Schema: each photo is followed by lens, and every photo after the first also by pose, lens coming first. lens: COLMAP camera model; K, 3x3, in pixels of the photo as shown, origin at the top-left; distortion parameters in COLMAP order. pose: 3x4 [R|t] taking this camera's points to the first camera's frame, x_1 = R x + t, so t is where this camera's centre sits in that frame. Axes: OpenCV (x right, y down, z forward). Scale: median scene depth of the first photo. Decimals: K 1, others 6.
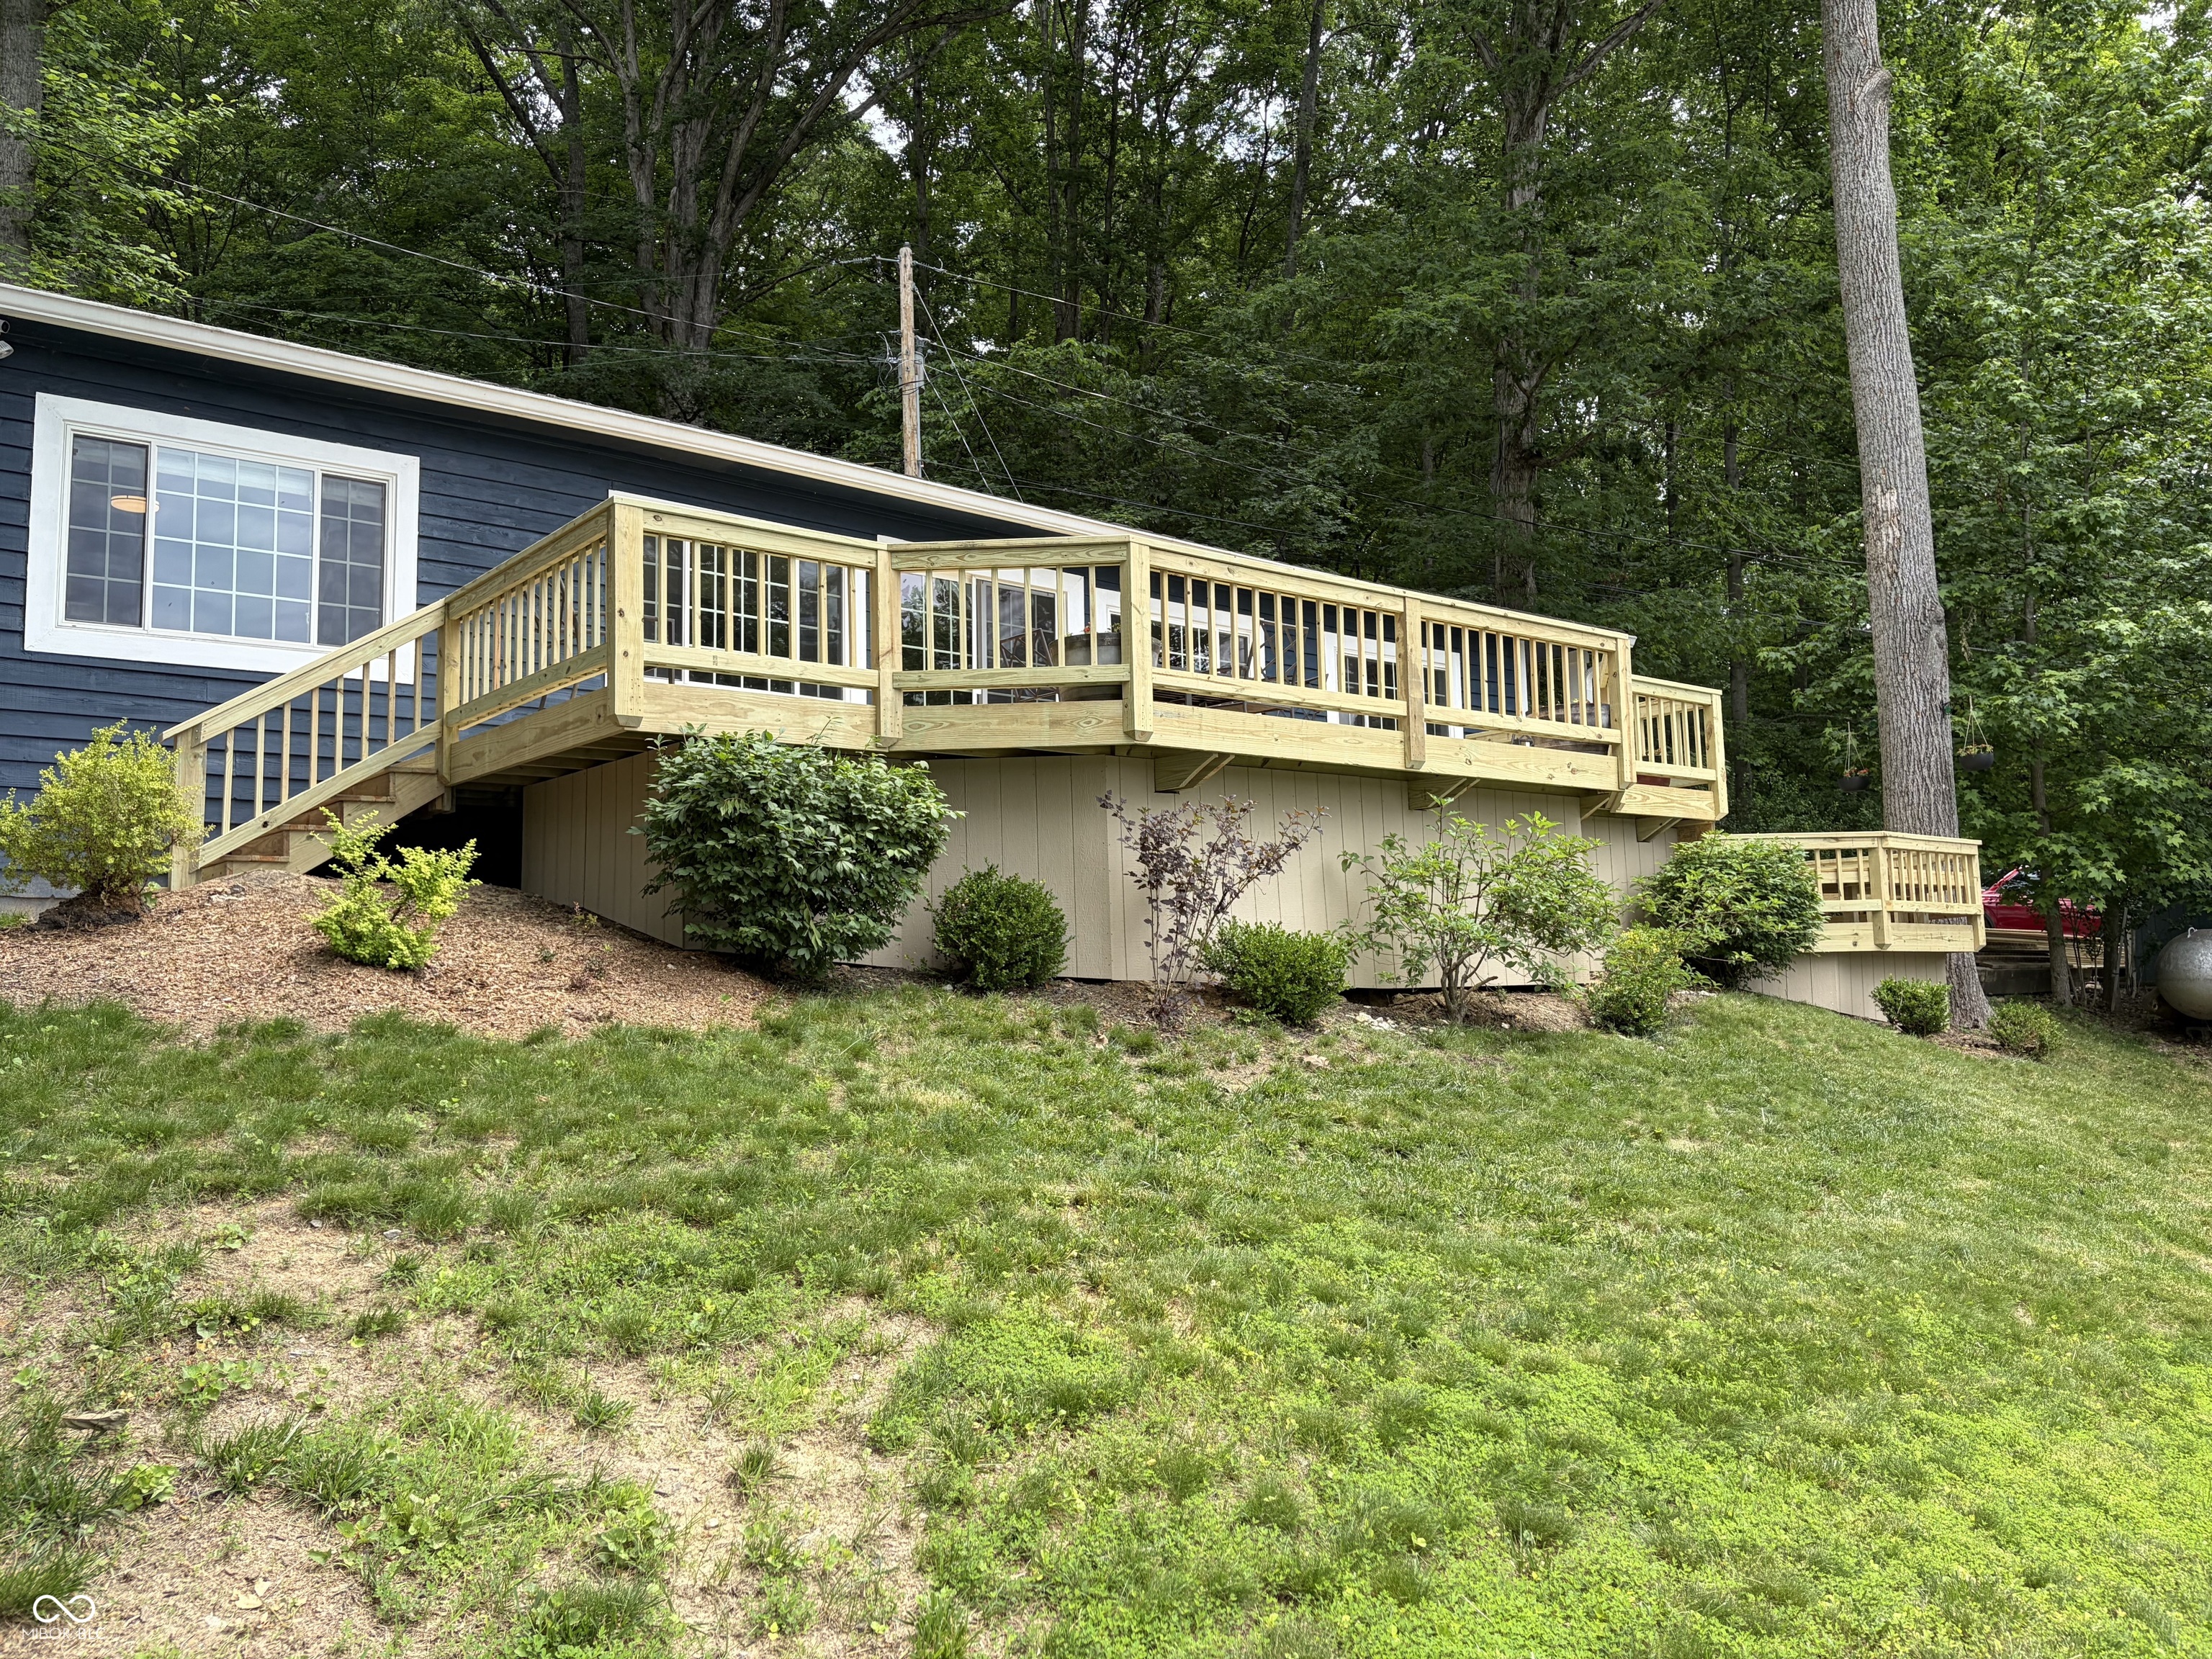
lens RADIAL K [[1672.1, 0, 1122.3], [0, 1672.1, 838.7], [0, 0, 1]] dist [0.098560, 0.006188]
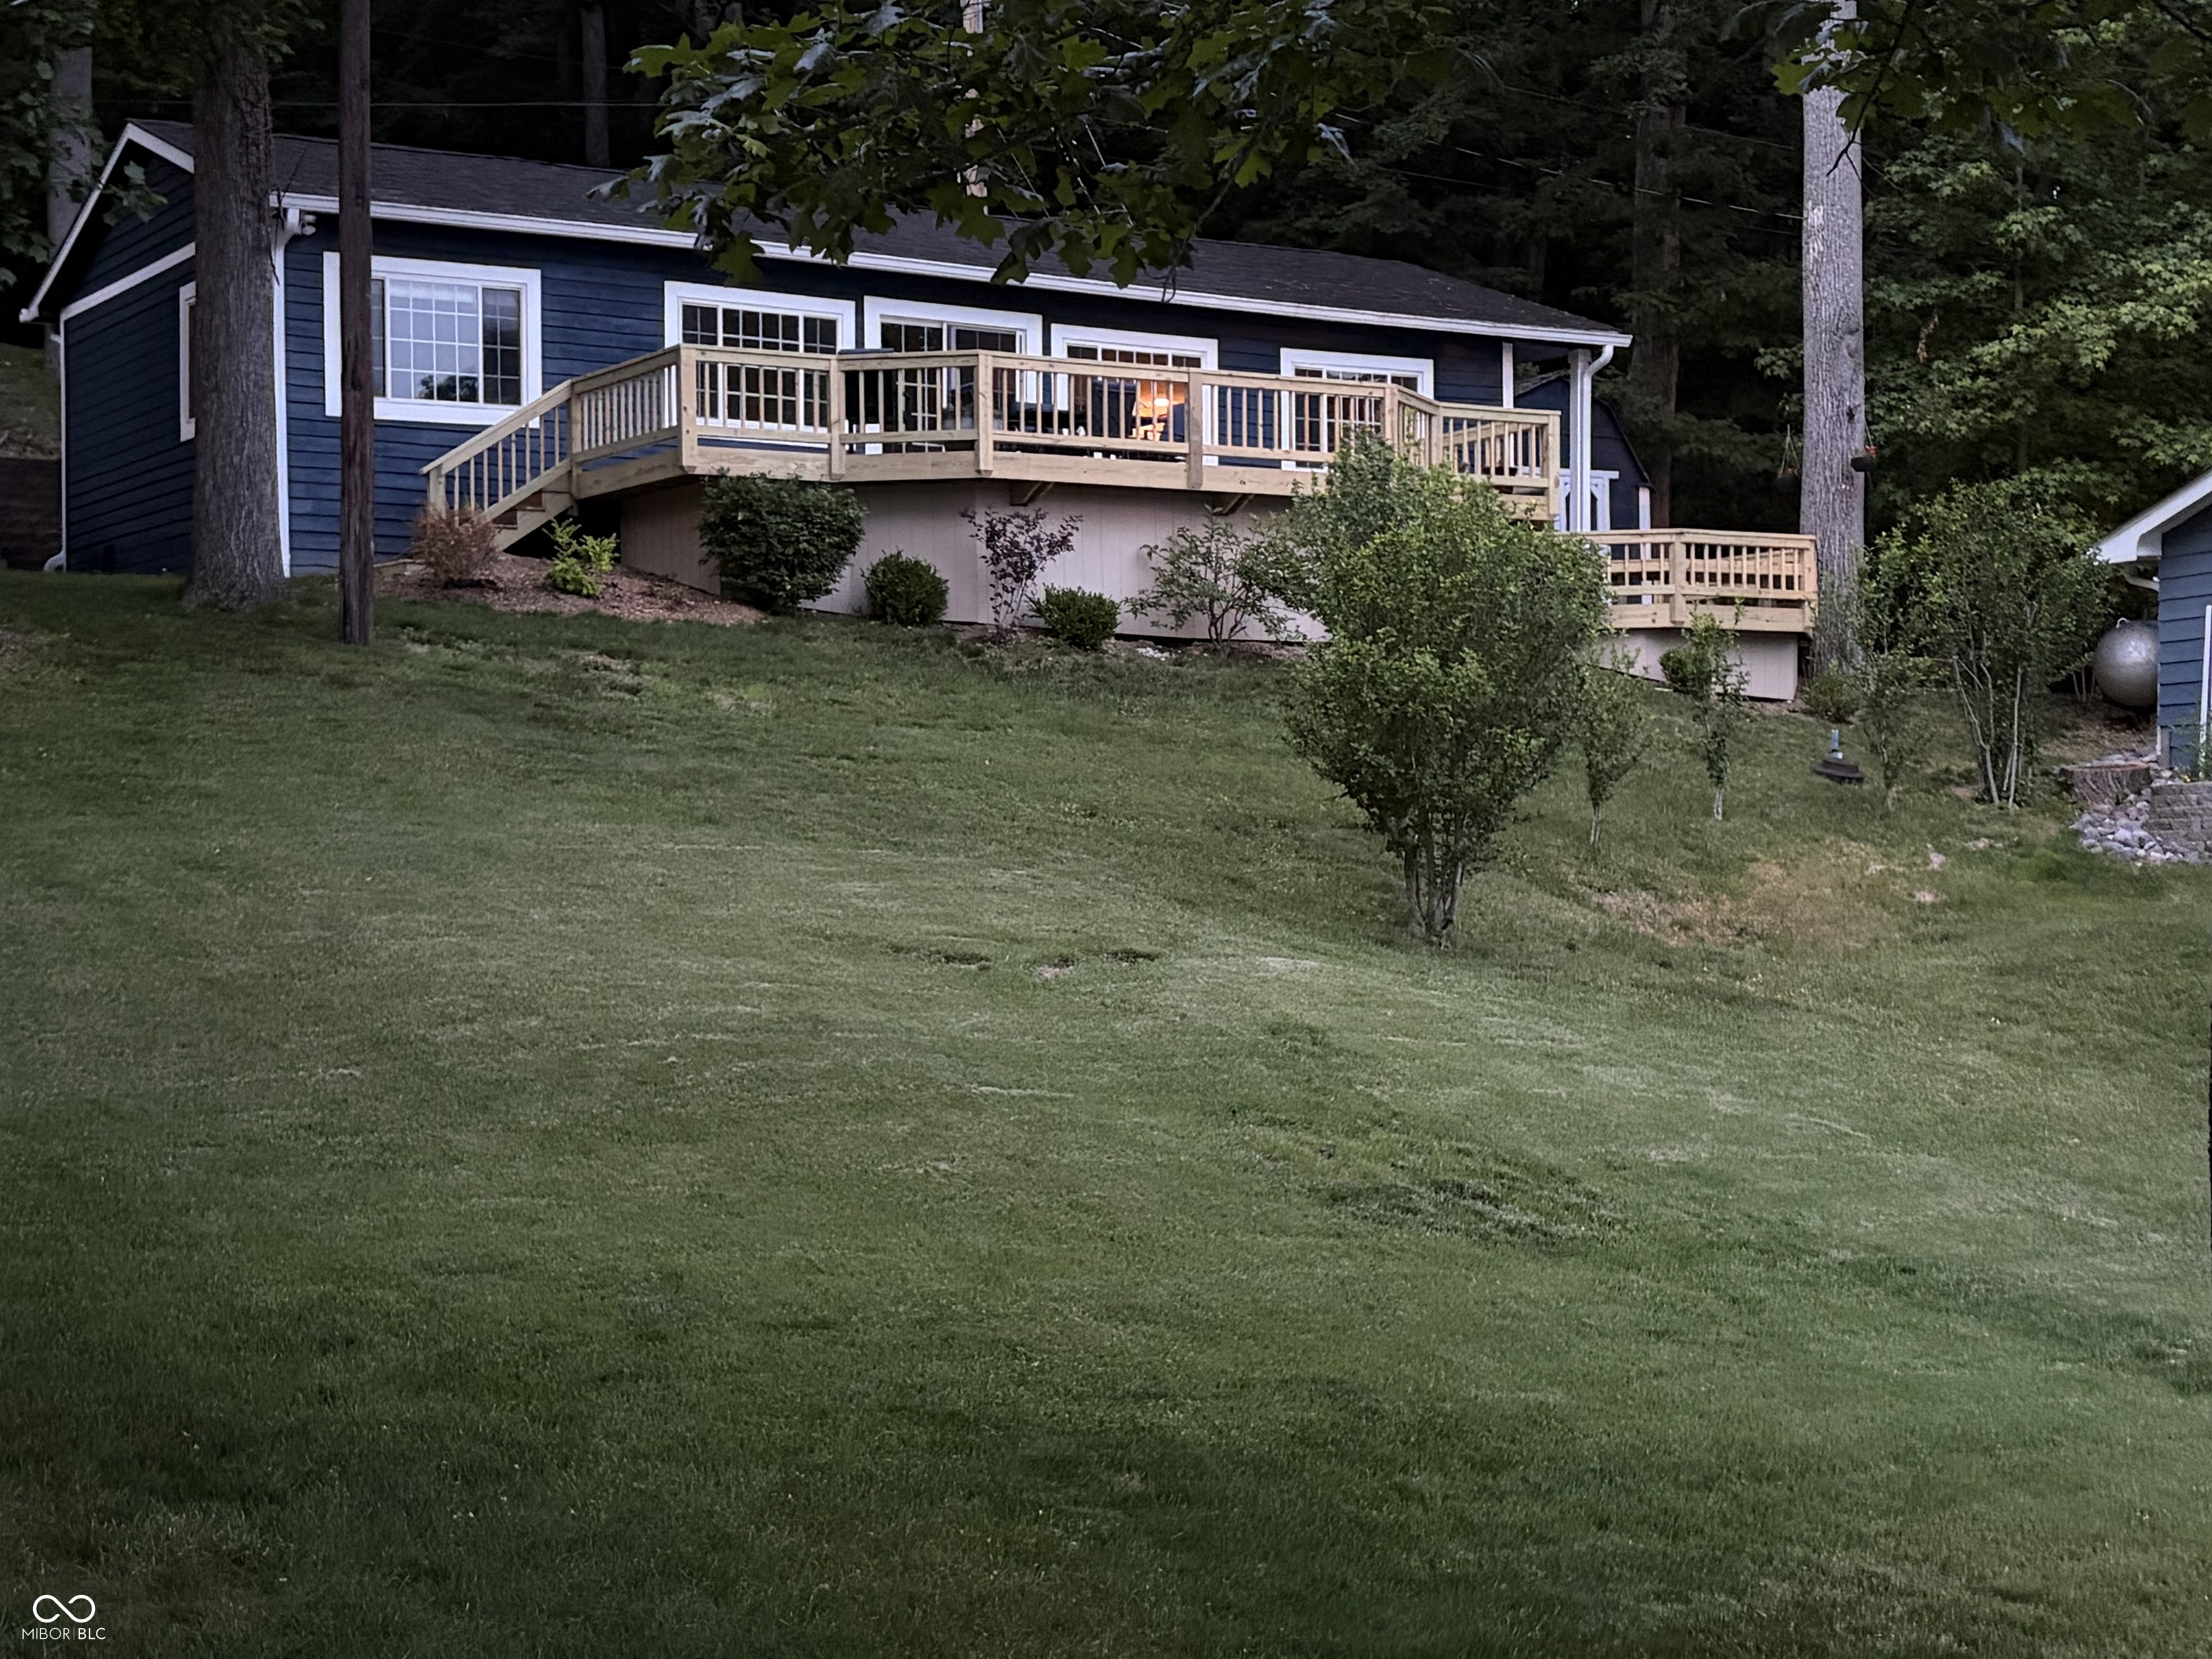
lens RADIAL K [[3308.1, 0, 1092.2], [0, 3308.1, 834.3], [0, 0, 1]] dist [0.251856, 0.000000]
pose [[0.990889, 0.012571, -0.134092, 0.557919], [-0.001258, 0.996455, 0.084120, 0.019550], [0.134675, -0.083185, 0.987392, -2.254235]]
